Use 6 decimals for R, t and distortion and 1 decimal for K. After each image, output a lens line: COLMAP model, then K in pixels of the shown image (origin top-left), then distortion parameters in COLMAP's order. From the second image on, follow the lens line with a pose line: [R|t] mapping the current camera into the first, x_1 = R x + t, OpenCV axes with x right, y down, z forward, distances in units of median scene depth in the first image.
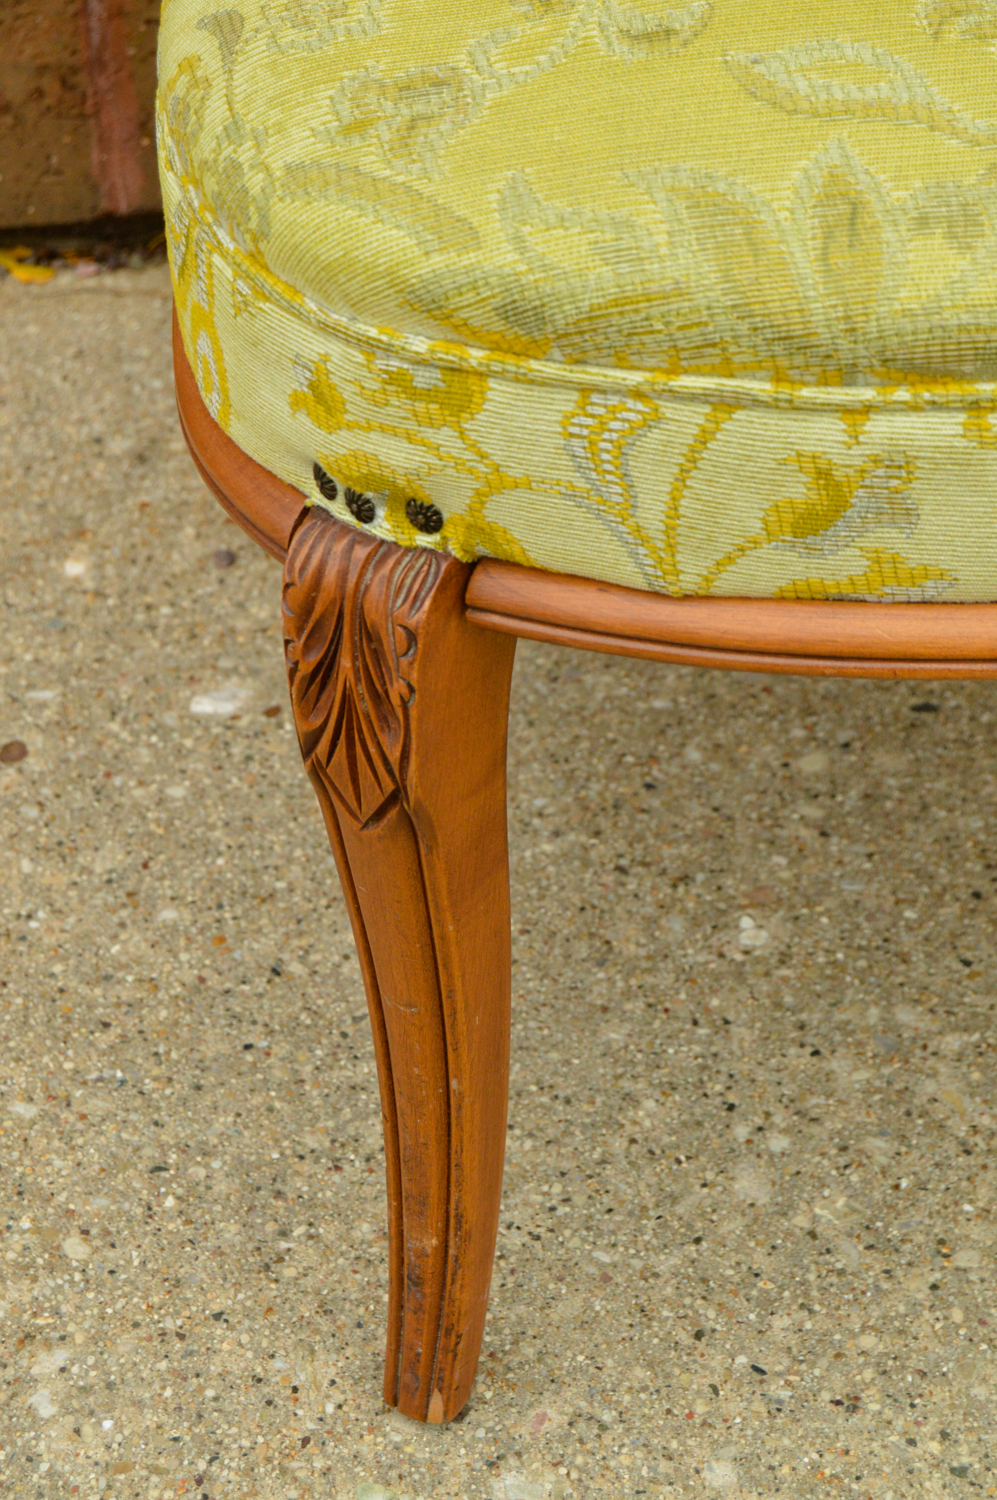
lens RADIAL K [[3085.7, 0, 475.9], [0, 3085.7, 751.3], [0, 0, 1]] dist [-0.054510, 0.218493]
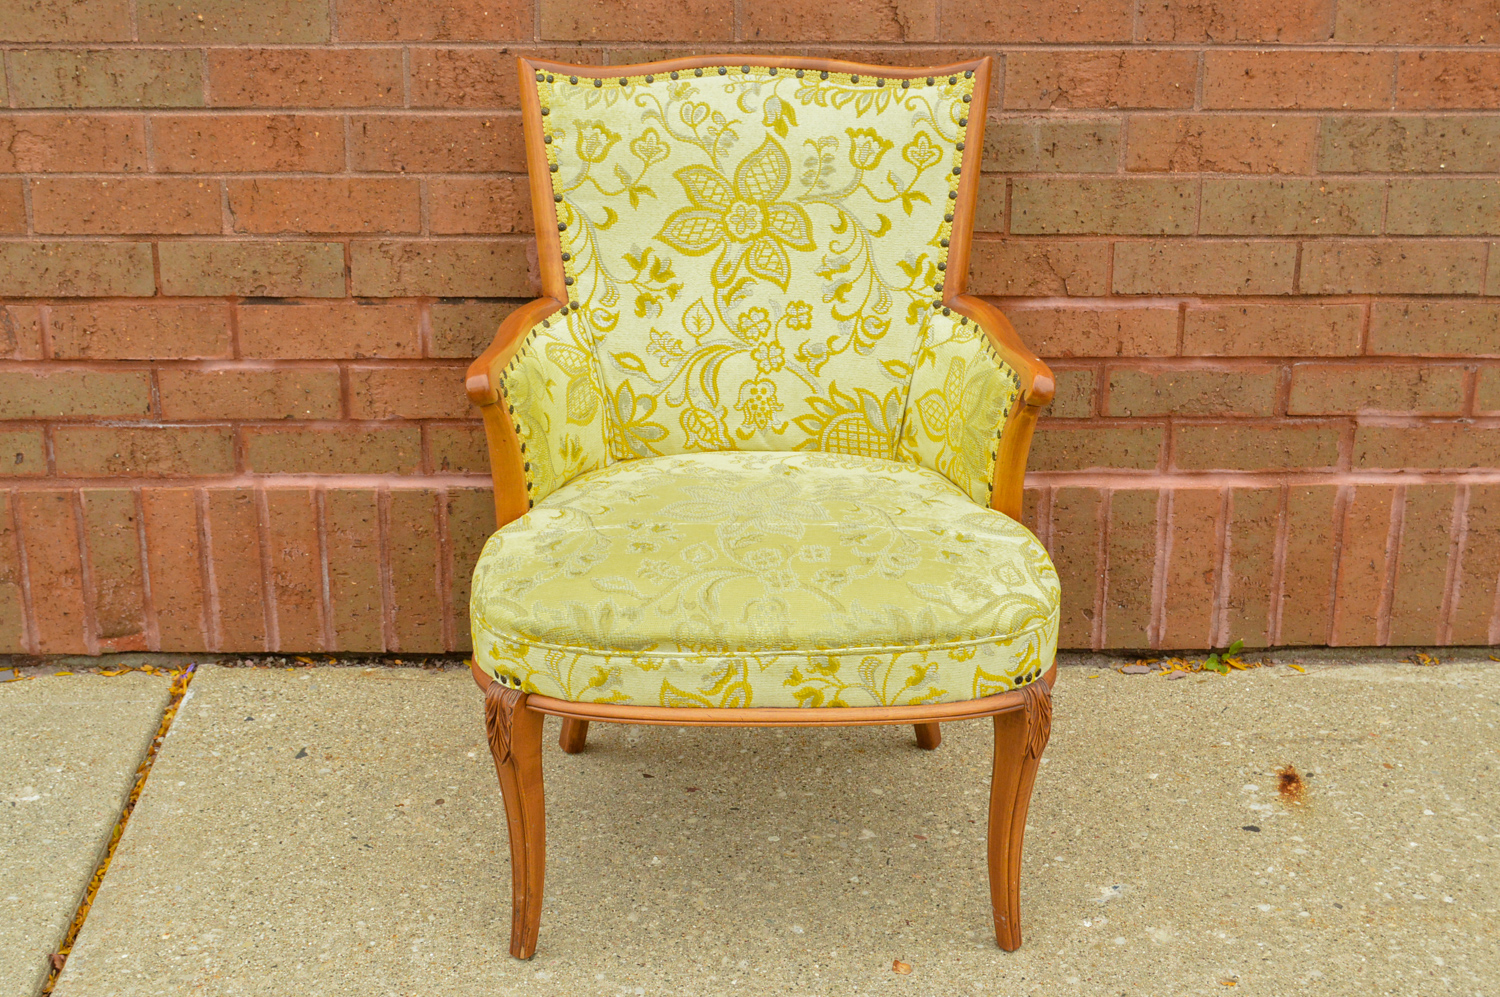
lens RADIAL K [[2297.2, 0, 761.0], [0, 2297.2, 508.0], [0, 0, 1]] dist [-0.060315, 0.034692]
pose [[0.994692, 0.049850, -0.090012, 0.437854], [-0.074122, 0.953904, -0.290813, 0.437584], [0.071366, 0.295941, 0.952536, -1.521889]]
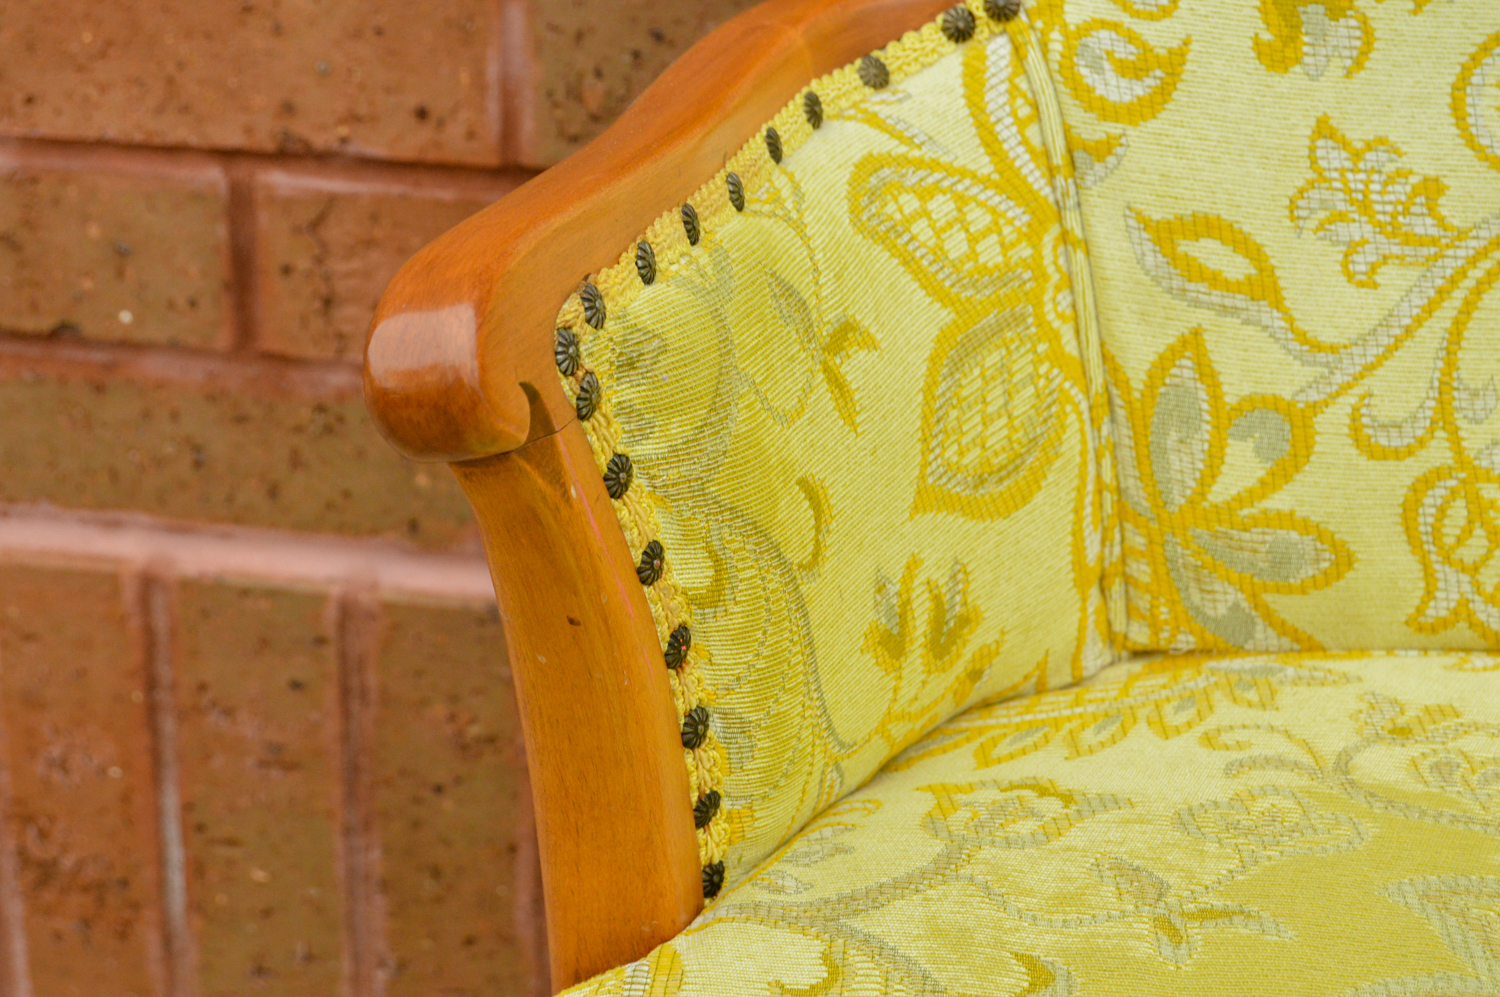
lens RADIAL K [[3427.1, 0, 748.1], [0, 3427.1, 516.3], [0, 0, 1]] dist [-0.022244, -0.146628]
pose [[0.952533, 0.140620, -0.270011, 0.180867], [-0.203054, 0.954284, -0.219341, -0.185462], [0.226824, 0.263757, 0.937541, 0.057815]]
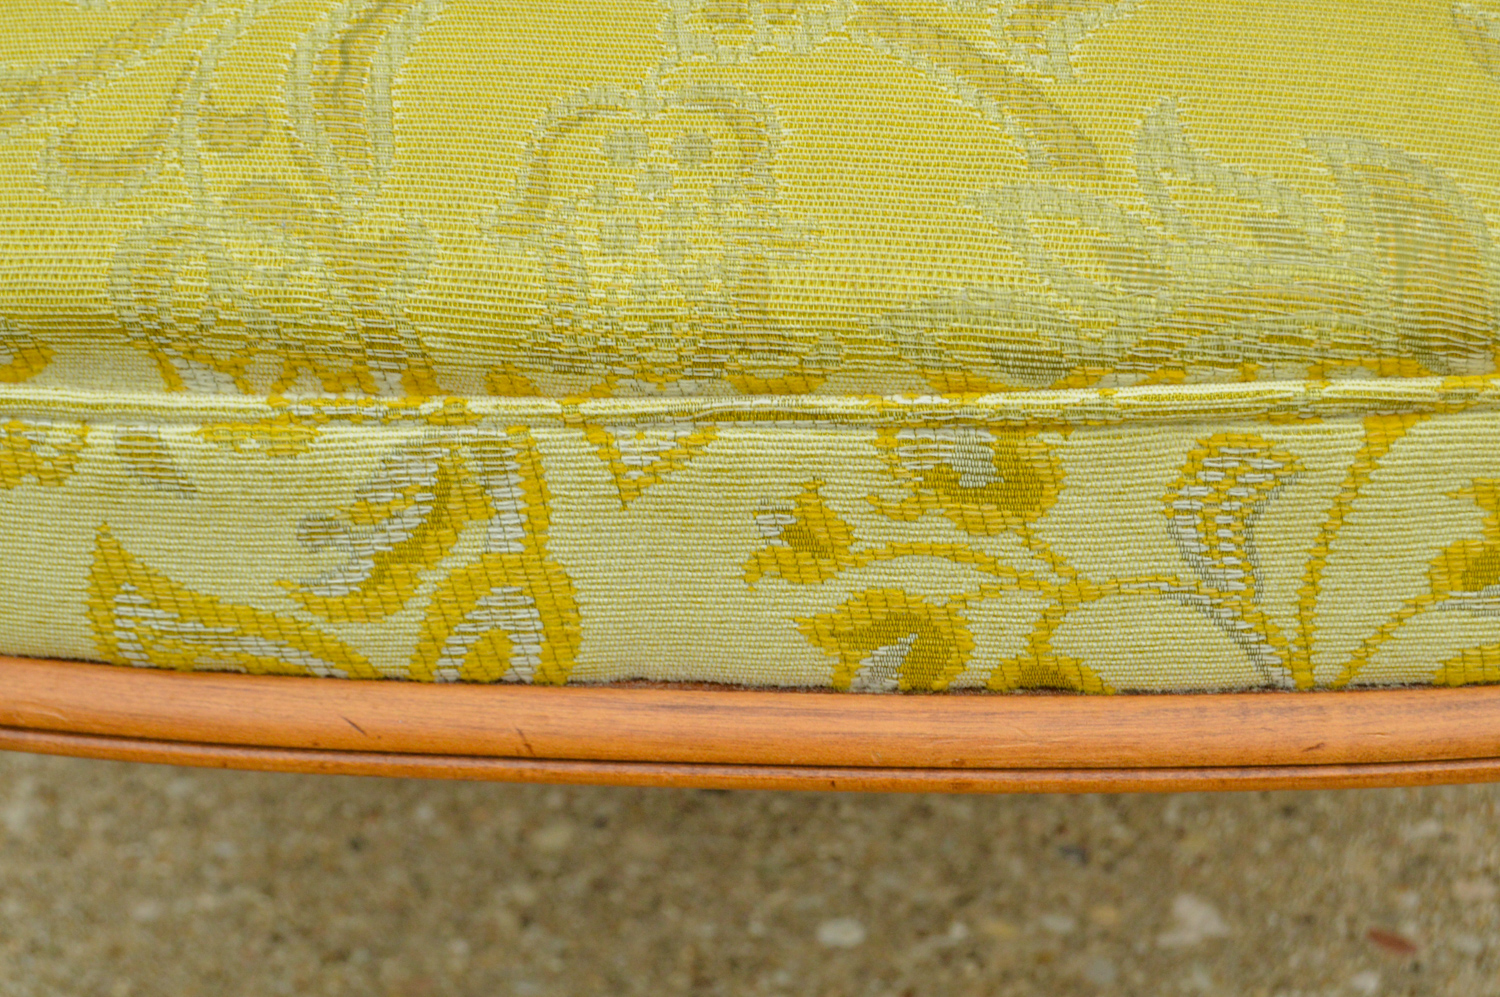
lens RADIAL K [[3236.8, 0, 750.3], [0, 3236.8, 518.2], [0, 0, 1]] dist [-0.014102, -0.135232]
pose [[0.981768, 0.091297, -0.166720, 0.359635], [-0.103855, 0.992251, -0.068210, -0.033681], [0.159201, 0.084281, 0.983642, 0.141916]]
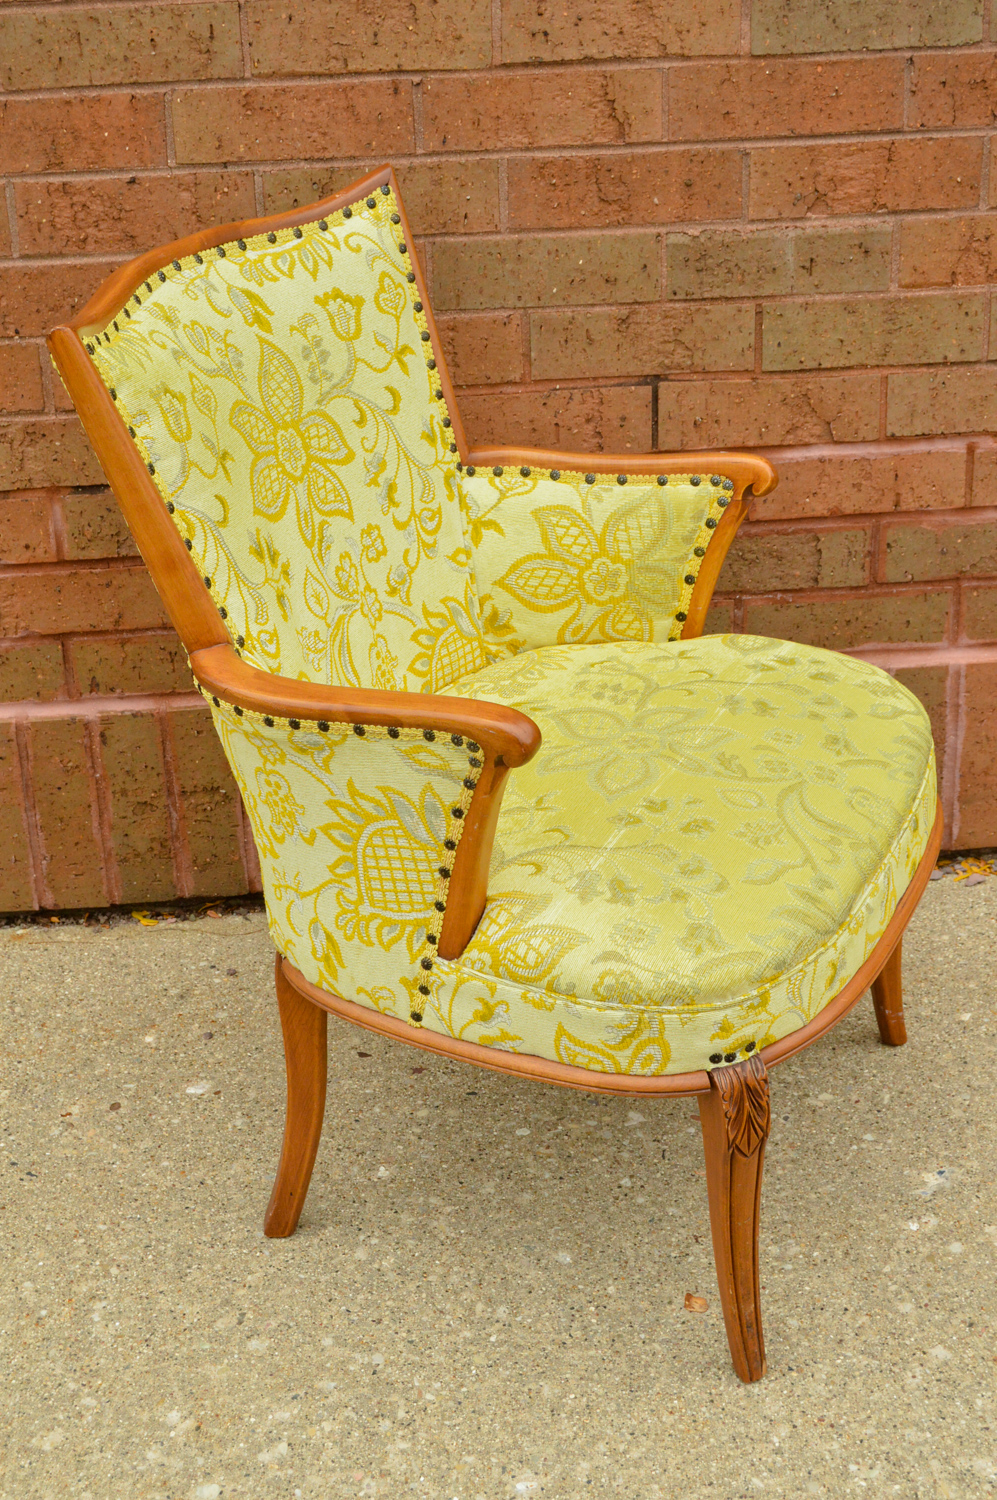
lens RADIAL K [[2305.2, 0, 499.9], [0, 2305.2, 757.0], [0, 0, 1]] dist [-0.049490, 0.016482]
pose [[0.998360, -0.001669, -0.057223, 0.335902], [-0.010969, 0.975476, -0.219833, 0.160179], [0.056187, 0.220100, 0.973858, -1.098317]]
